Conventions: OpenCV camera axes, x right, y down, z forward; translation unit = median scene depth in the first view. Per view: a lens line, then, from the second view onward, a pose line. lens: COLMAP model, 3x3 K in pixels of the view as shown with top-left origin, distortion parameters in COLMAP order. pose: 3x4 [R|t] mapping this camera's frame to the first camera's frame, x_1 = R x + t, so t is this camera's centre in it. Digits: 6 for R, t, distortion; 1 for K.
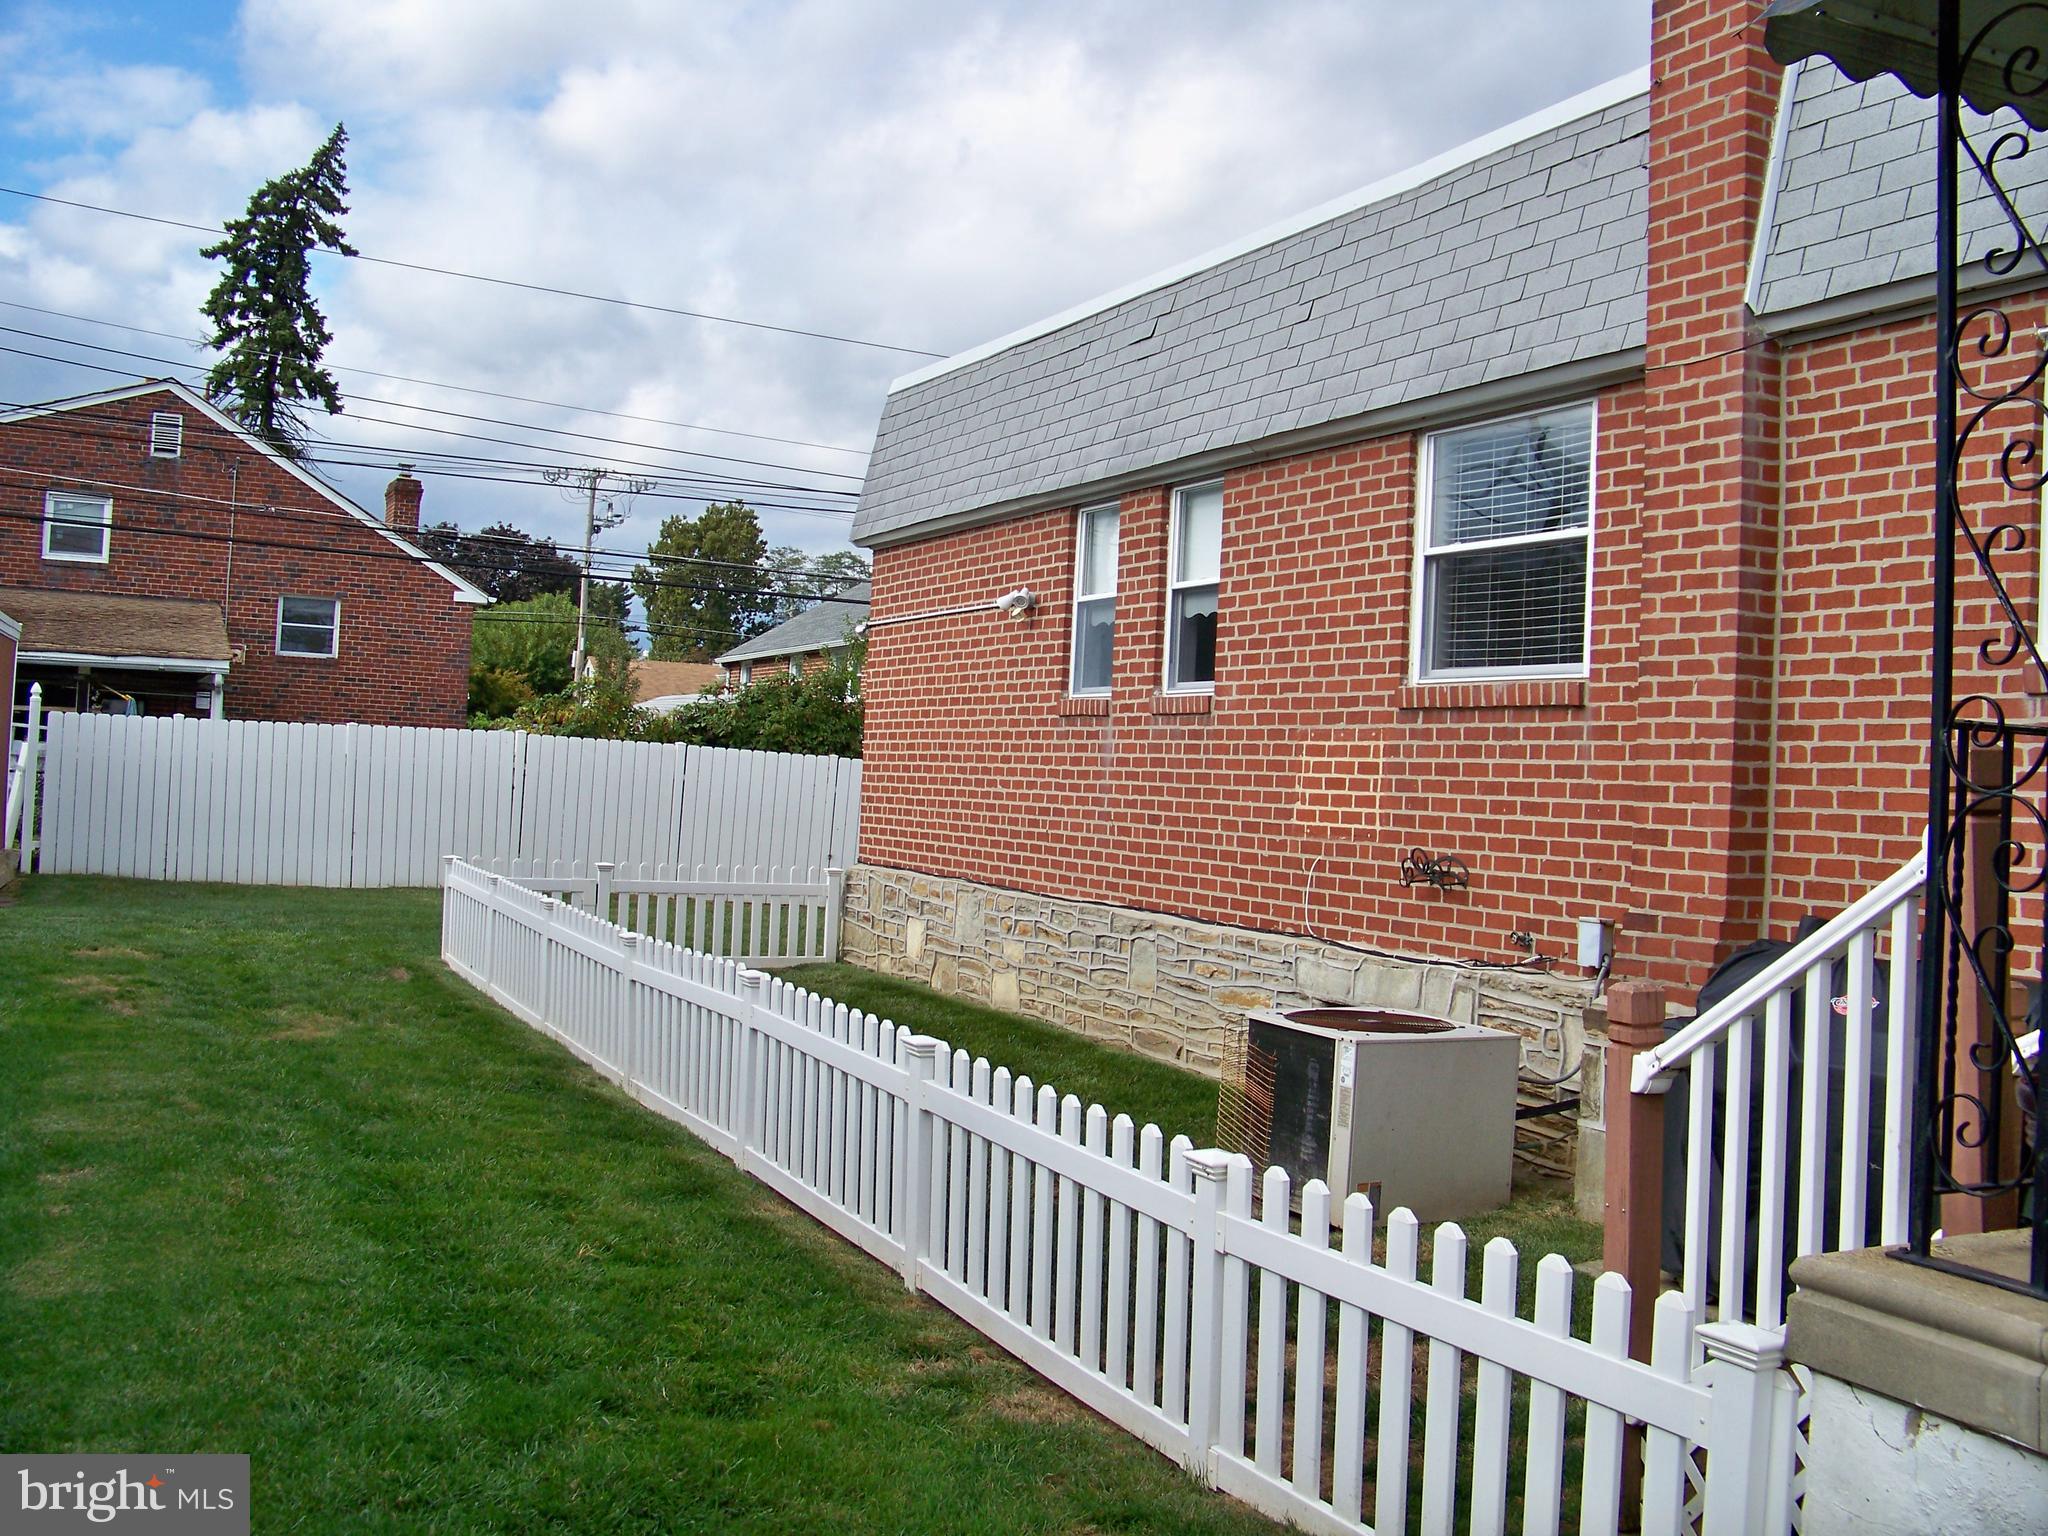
lens RADIAL K [[2027.2, 0, 1032.3], [0, 2027.2, 717.6], [0, 0, 1]] dist [-0.255728, 0.293916]
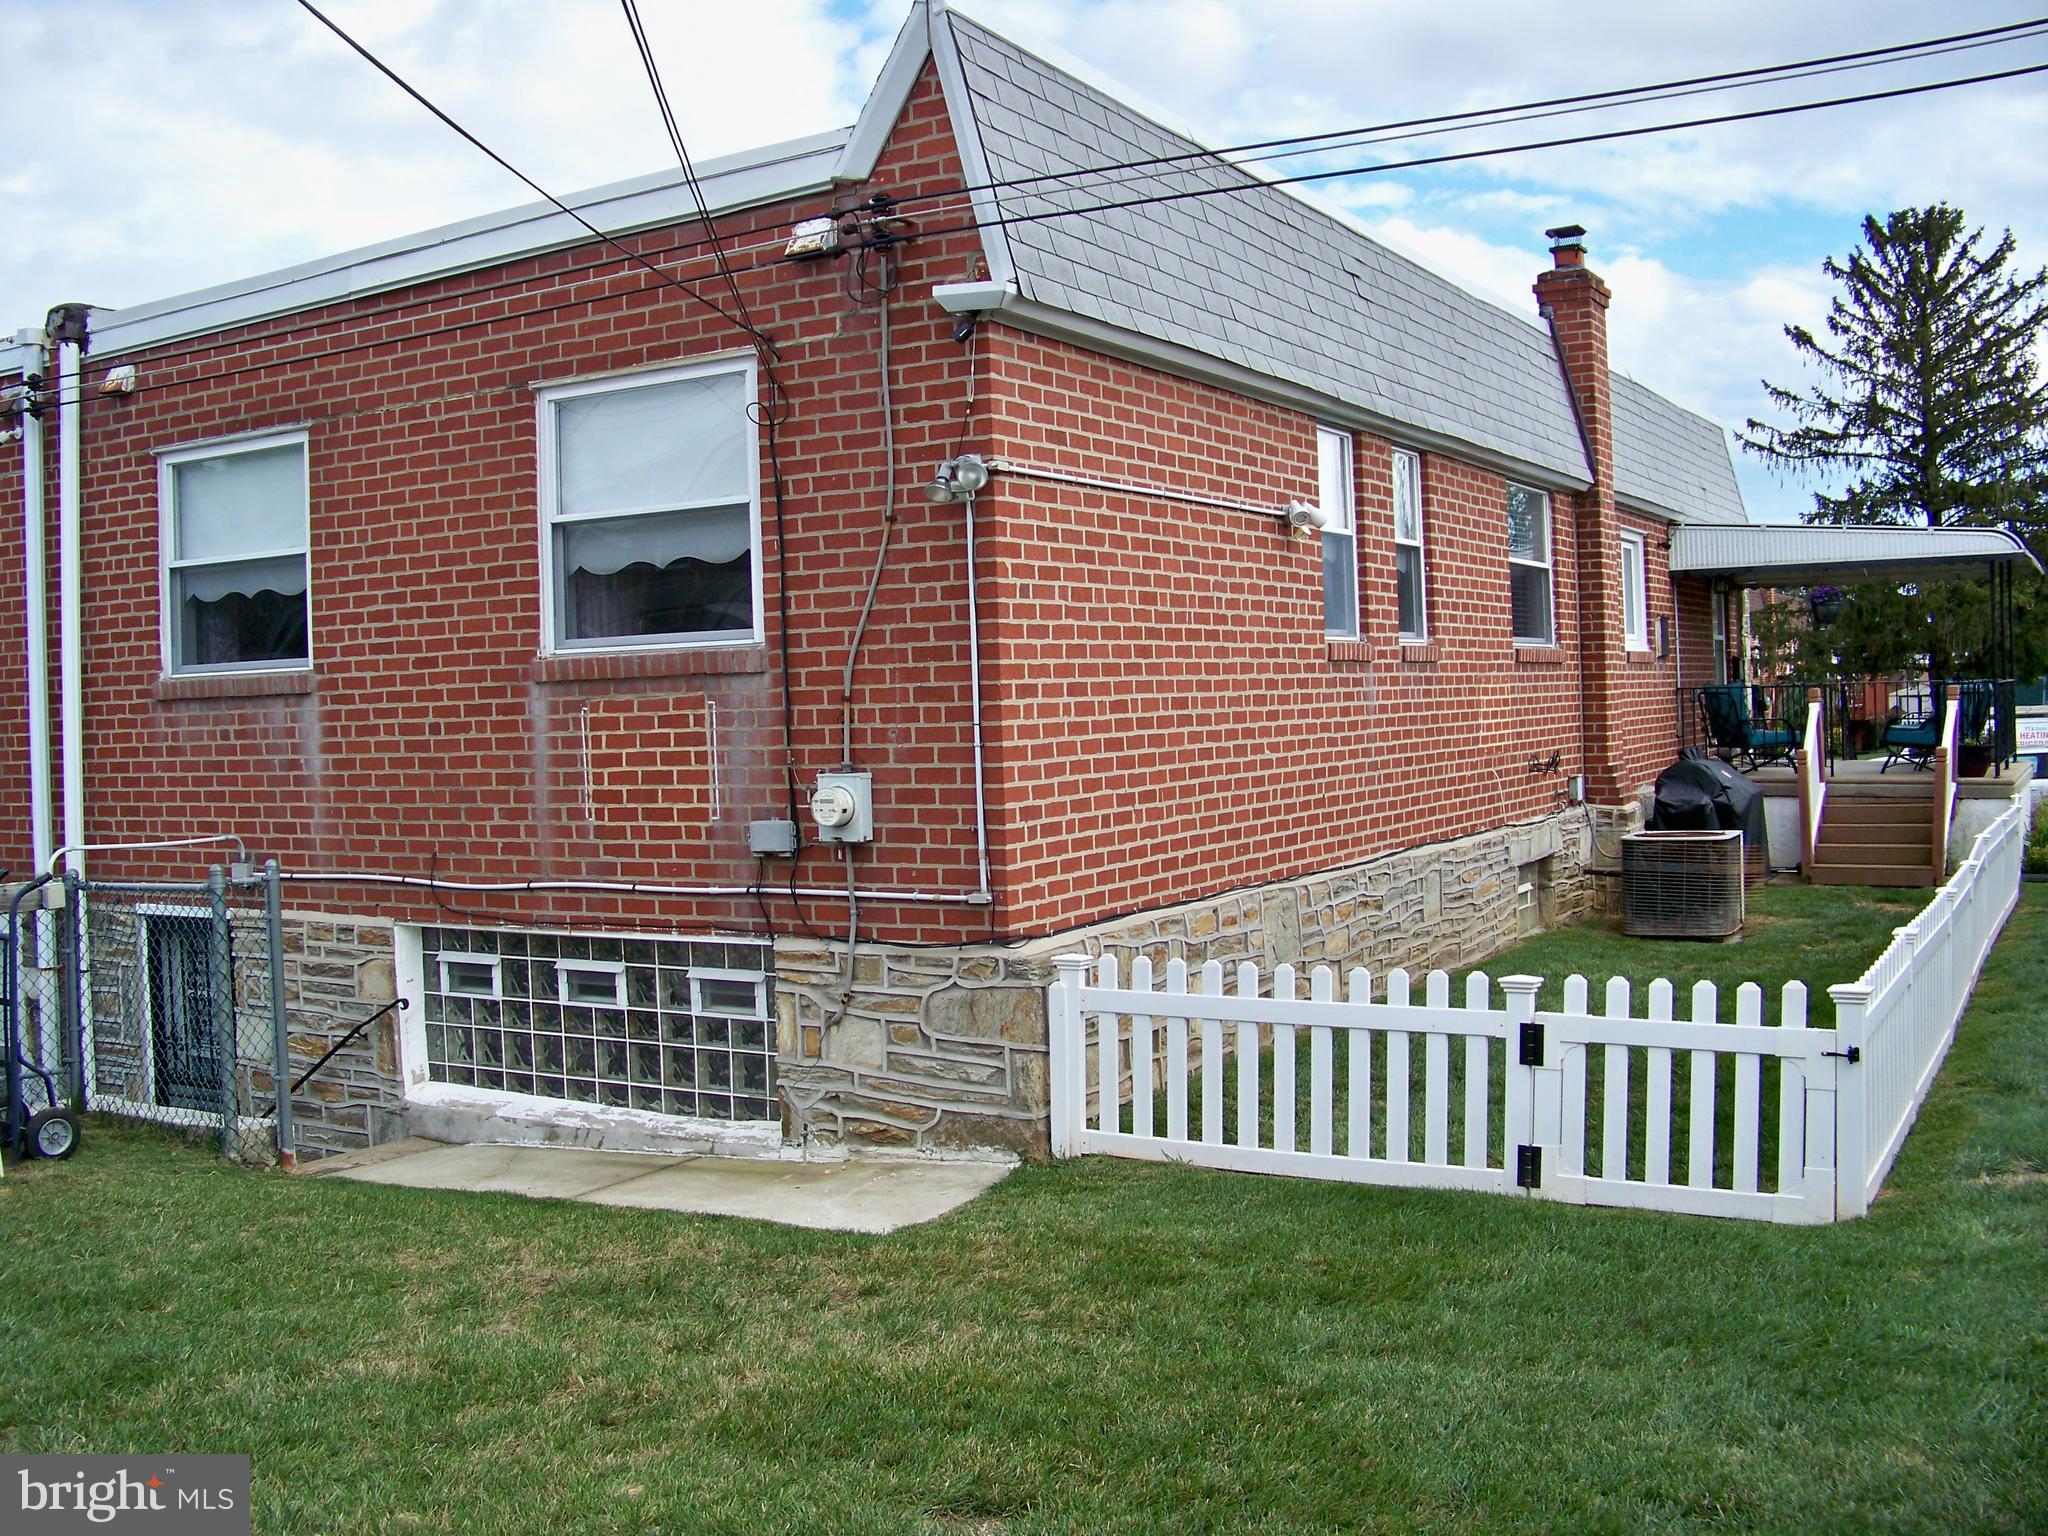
lens RADIAL K [[2027.2, 0, 1032.3], [0, 2027.2, 717.6], [0, 0, 1]] dist [-0.255728, 0.293916]
pose [[-0.576840, -0.033705, 0.816162, -0.271806], [-0.019616, 0.999432, 0.027410, 0.001033], [-0.816622, -0.000198, -0.577173, 0.703814]]
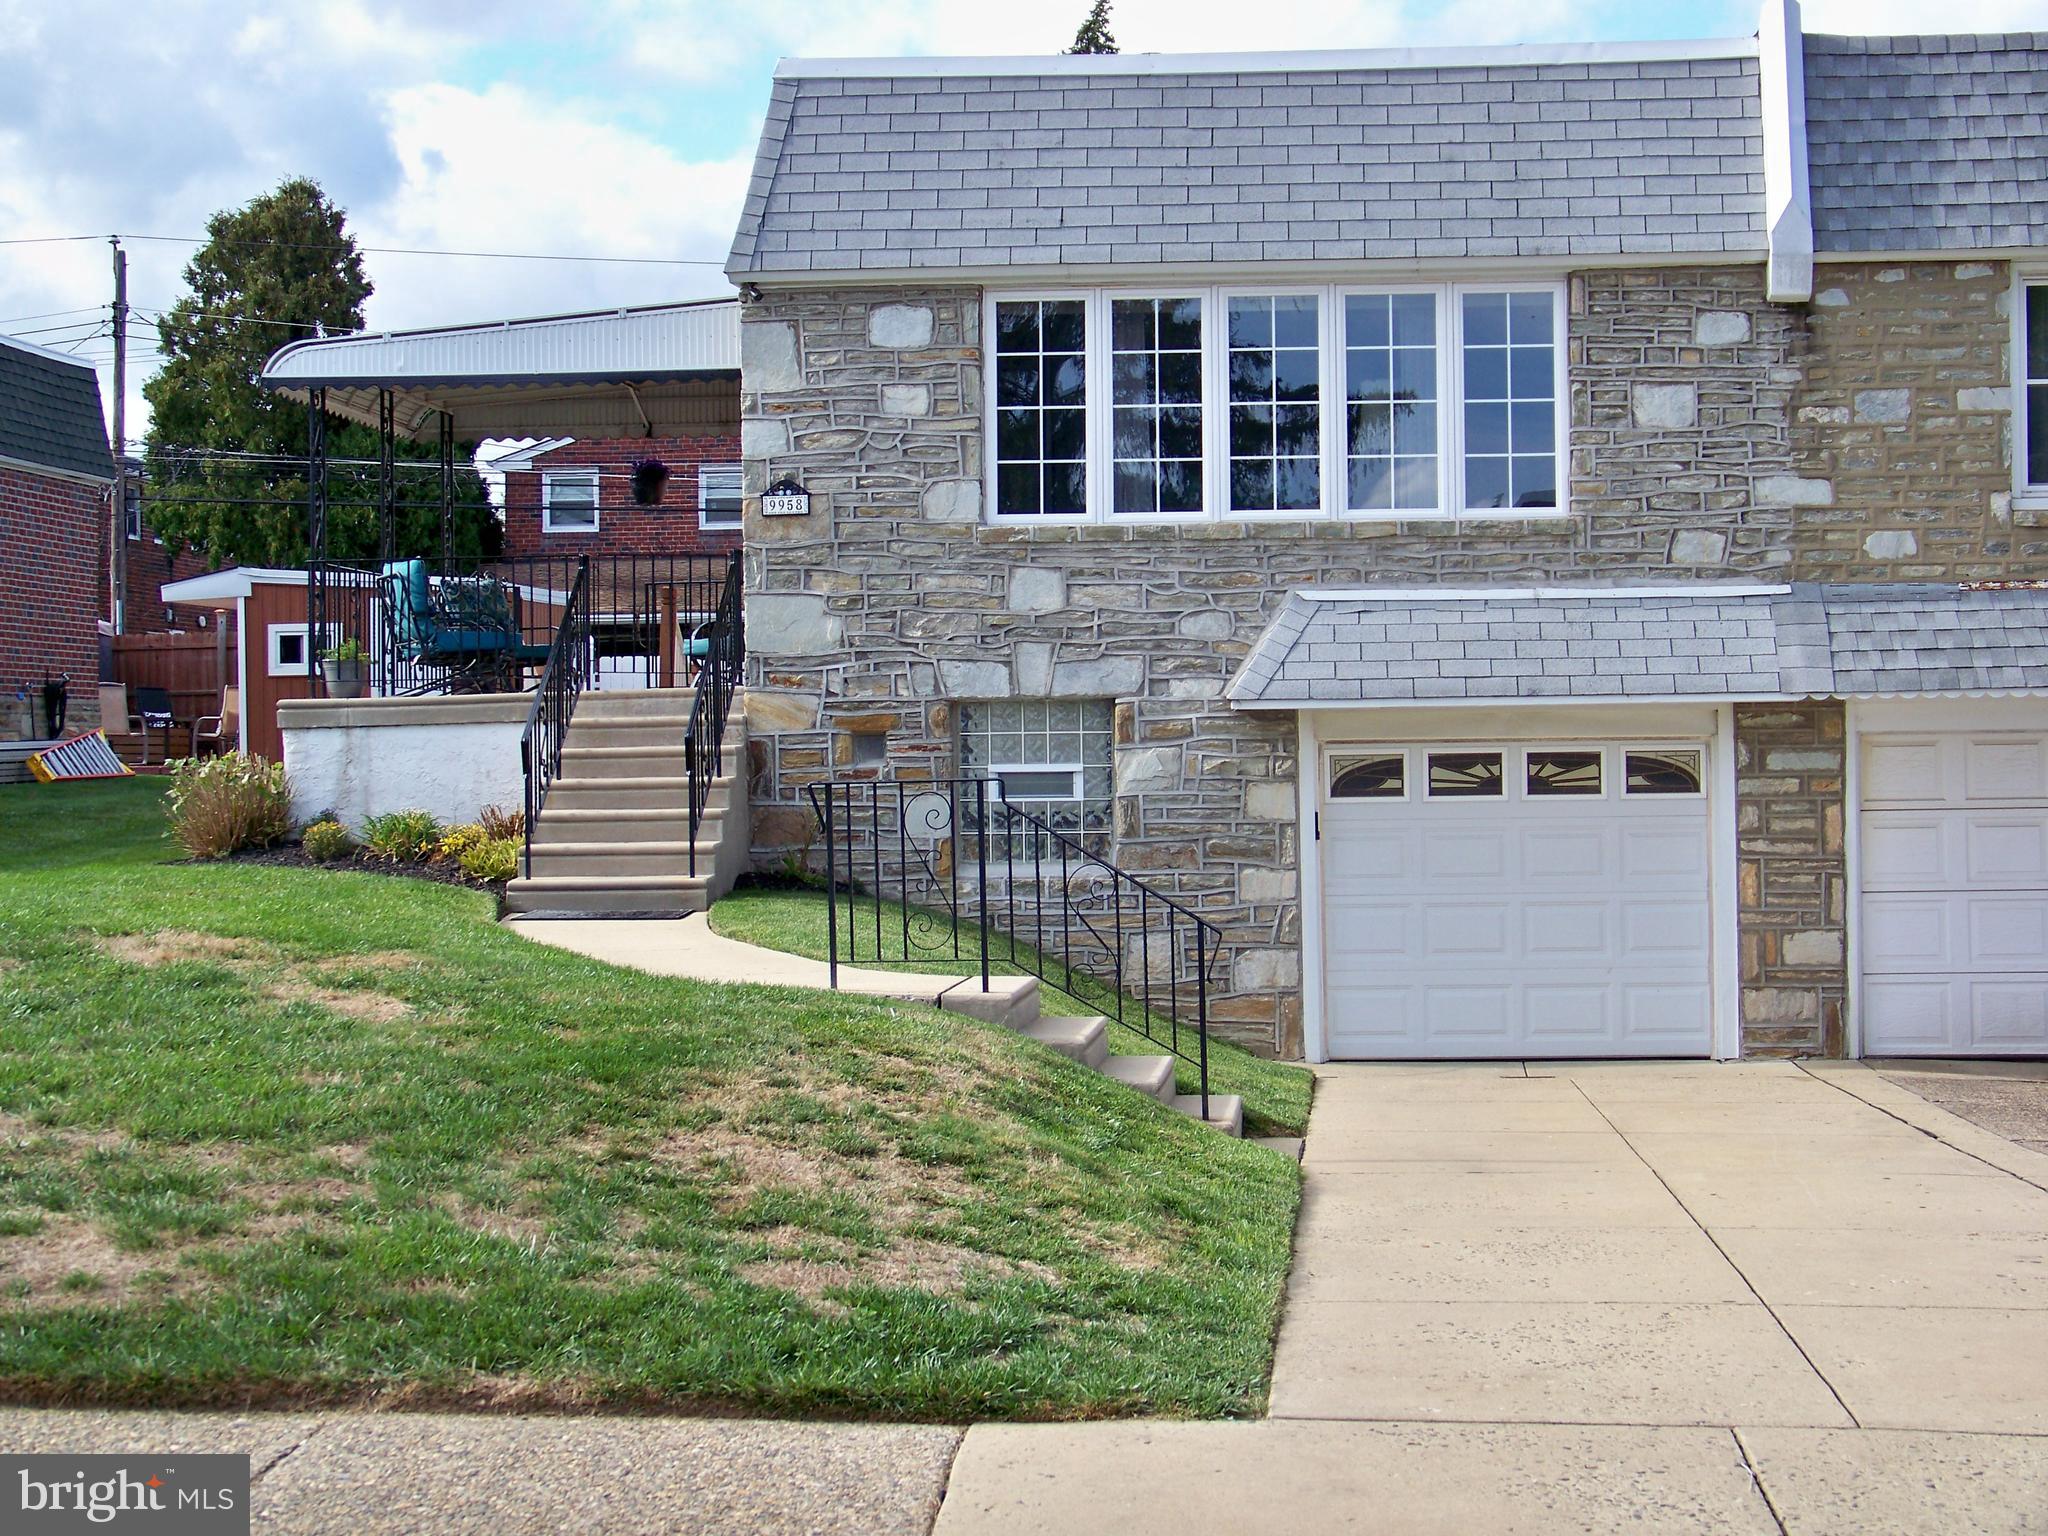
lens RADIAL K [[3409.9, 0, 1024.0], [0, 3409.9, 768.0], [0, 0, 1]] dist [-0.108183, 0.189375]
pose [[0.858022, -0.055014, -0.510657, 0.617699], [0.068967, 0.997584, 0.008408, 0.048895], [0.508961, -0.042433, 0.859743, -0.562431]]
